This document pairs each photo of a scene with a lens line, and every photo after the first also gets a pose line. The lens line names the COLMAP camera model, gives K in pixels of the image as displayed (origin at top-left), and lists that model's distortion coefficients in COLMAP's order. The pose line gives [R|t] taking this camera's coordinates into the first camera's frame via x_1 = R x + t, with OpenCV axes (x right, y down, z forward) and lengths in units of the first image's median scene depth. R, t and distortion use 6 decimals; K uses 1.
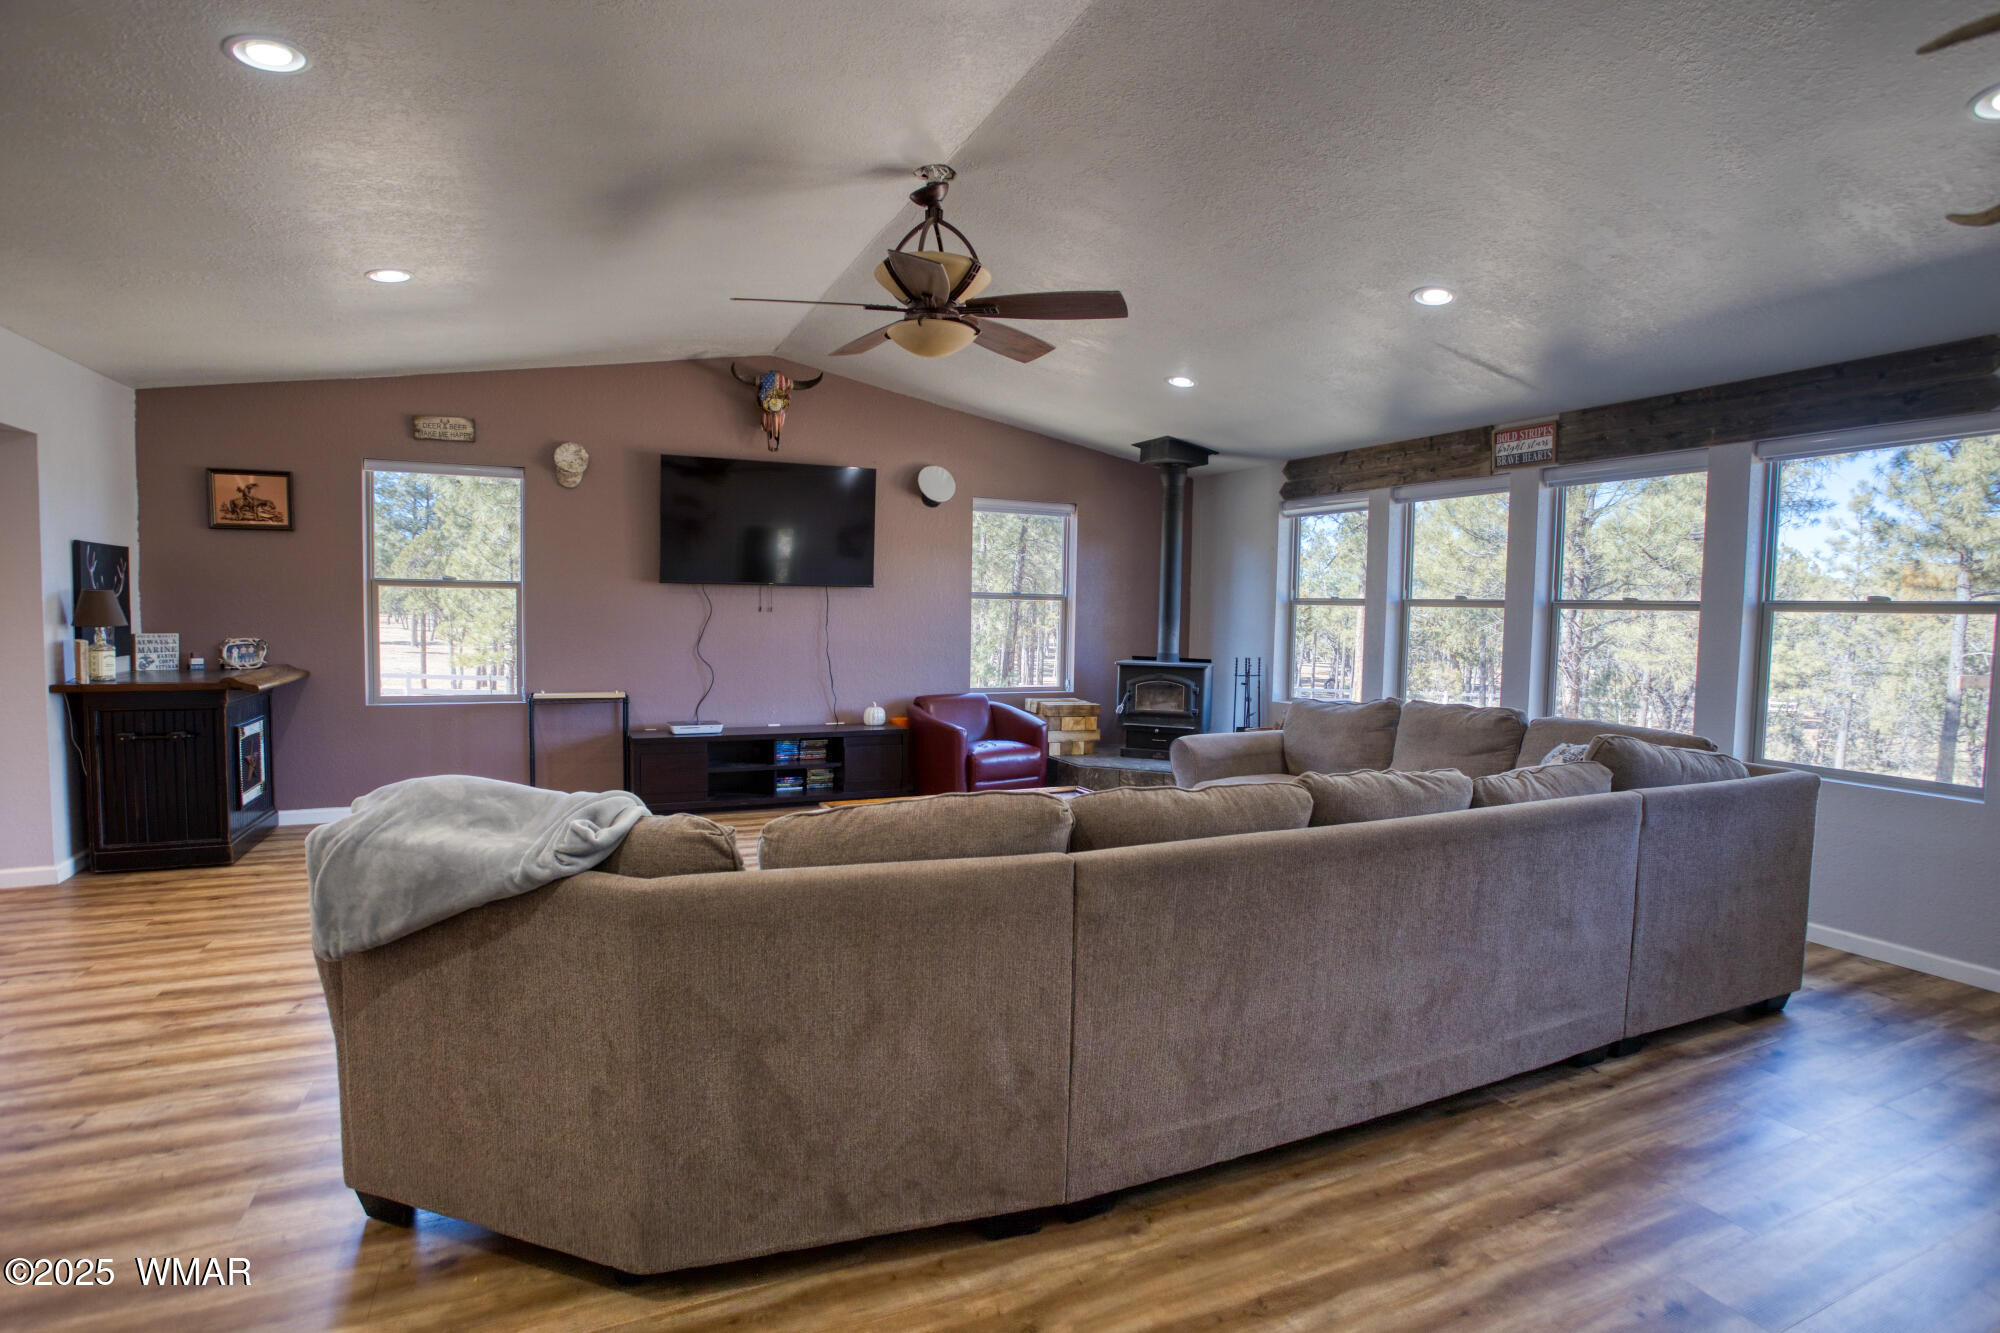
lens RADIAL K [[982.9, 0, 1000.0], [0, 982.9, 666.5], [0, 0, 1]] dist [-0.026747, 0.012962]
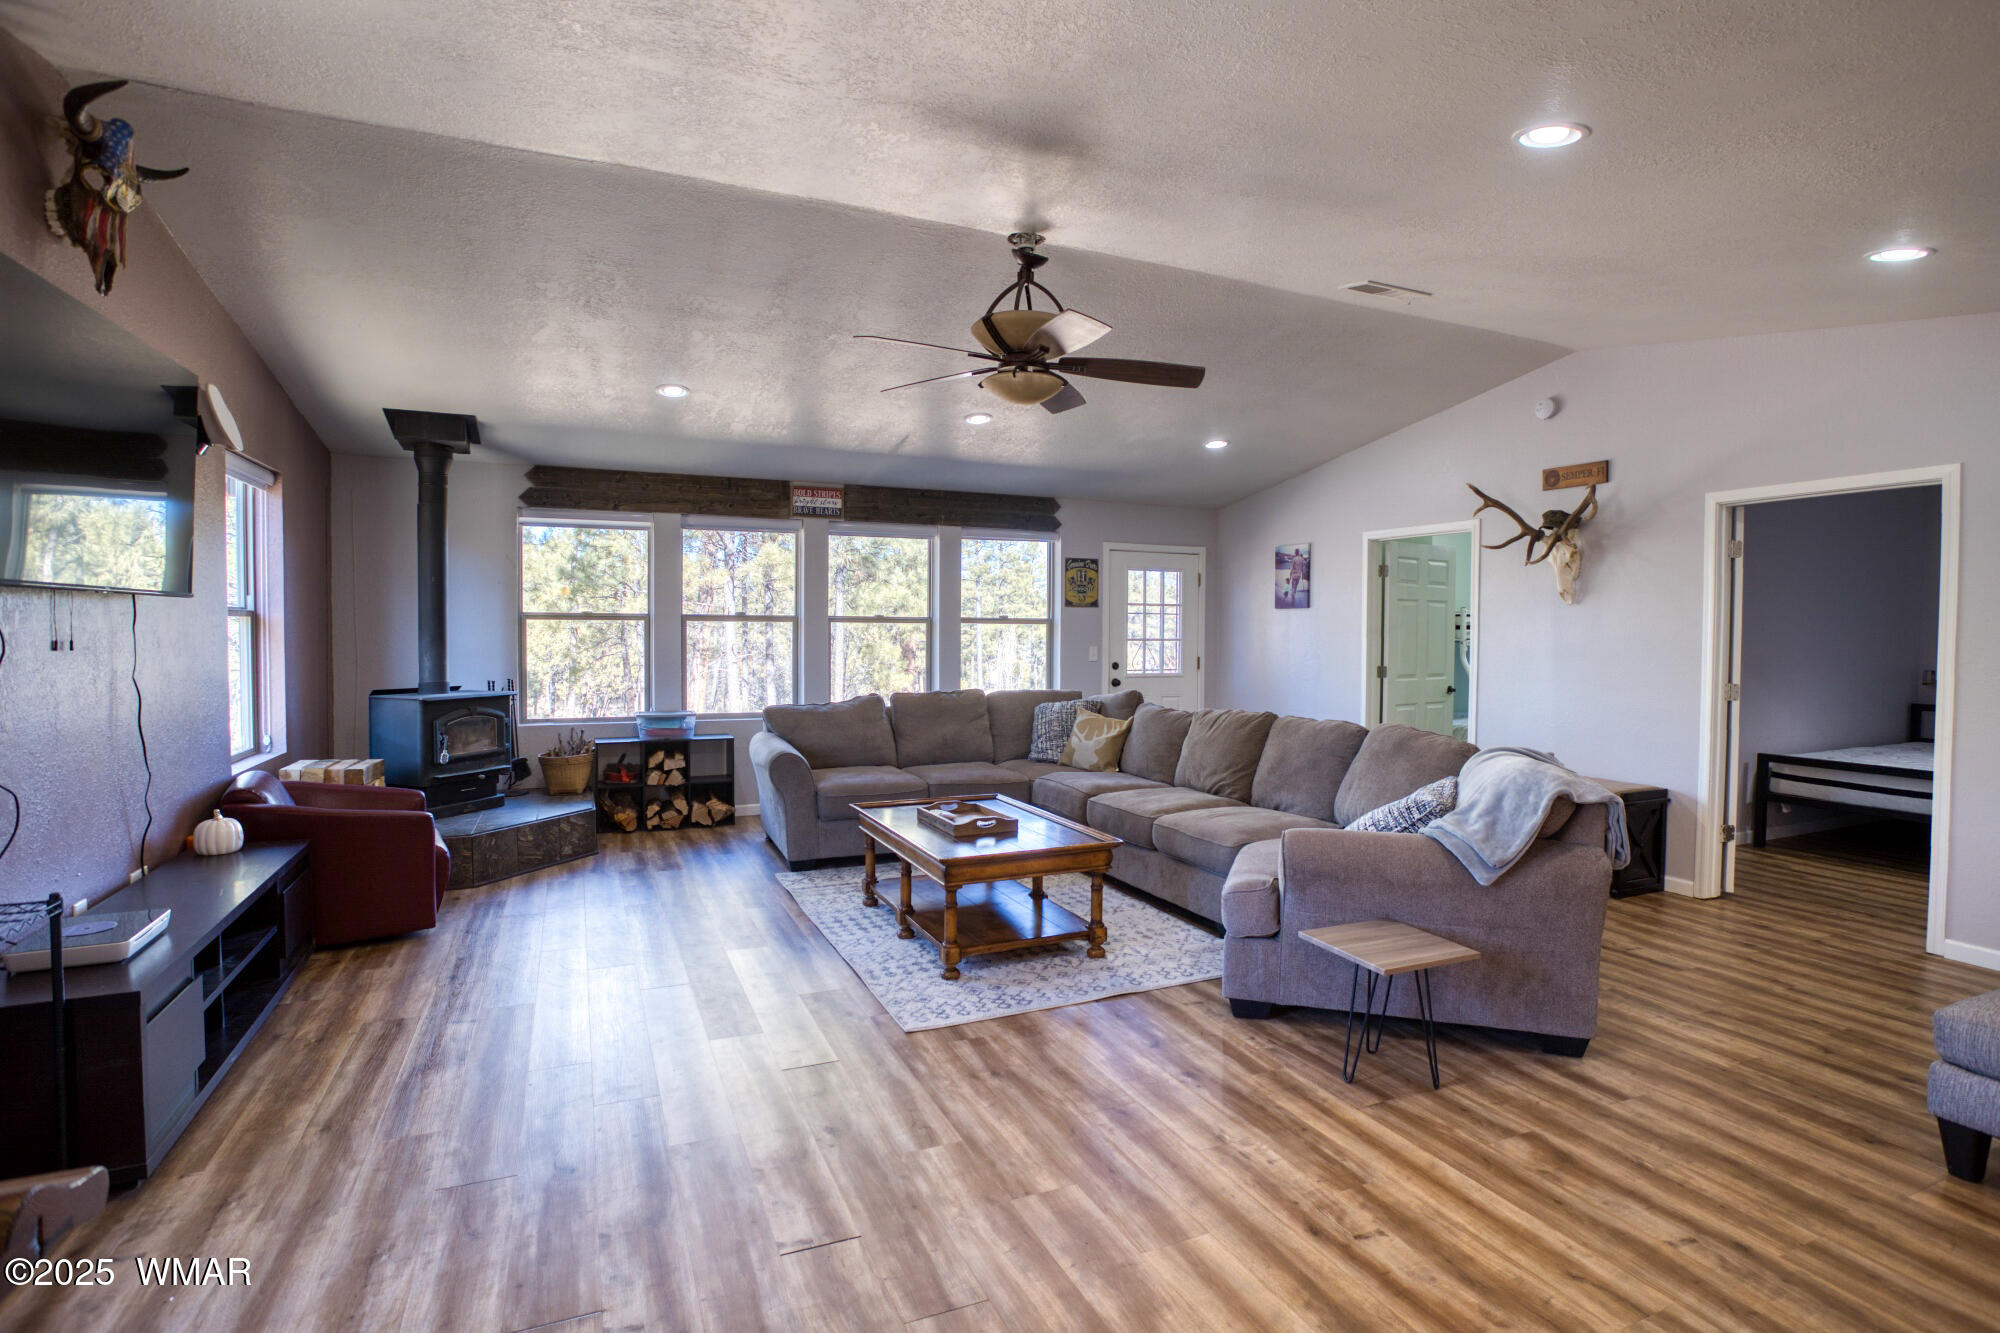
lens RADIAL K [[972.2, 0, 1013.6], [0, 972.2, 655.1], [0, 0, 1]] dist [-0.076893, 0.028960]
pose [[-0.004639, -0.049613, 0.998758, -0.933513], [0.060332, 0.996935, 0.049803, -0.071616], [-0.998168, 0.060488, -0.001632, 0.837280]]
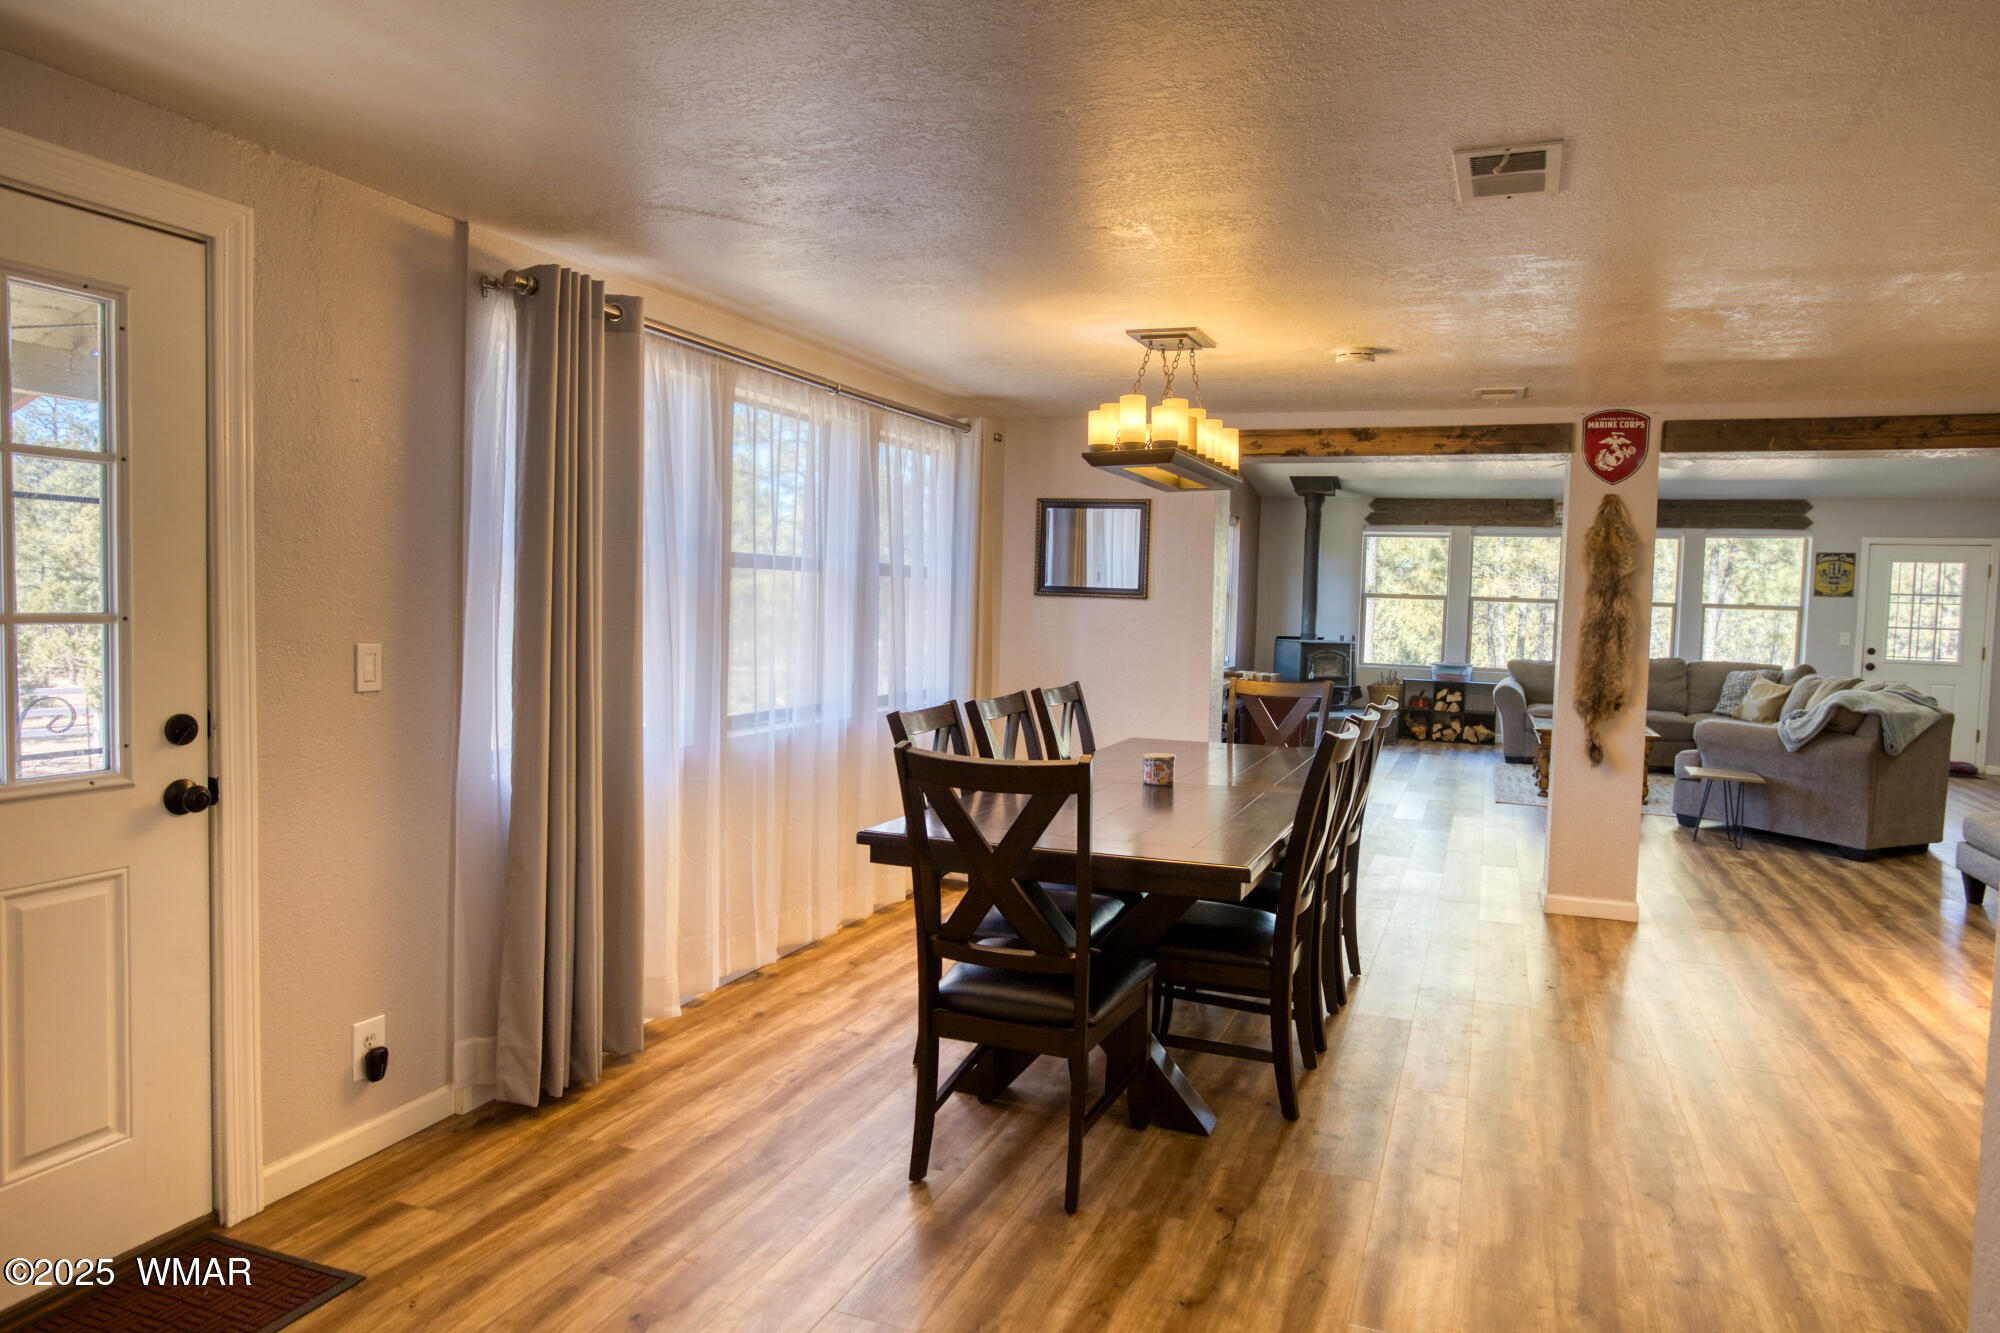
lens RADIAL K [[1228.4, 0, 1036.4], [0, 1228.4, 664.4], [0, 0, 1]] dist [0.002094, 0.001973]
pose [[0.699220, -0.042943, 0.713616, -2.032301], [0.032528, 0.999072, 0.028249, -0.049343], [-0.714166, 0.003460, 0.699967, 0.138369]]
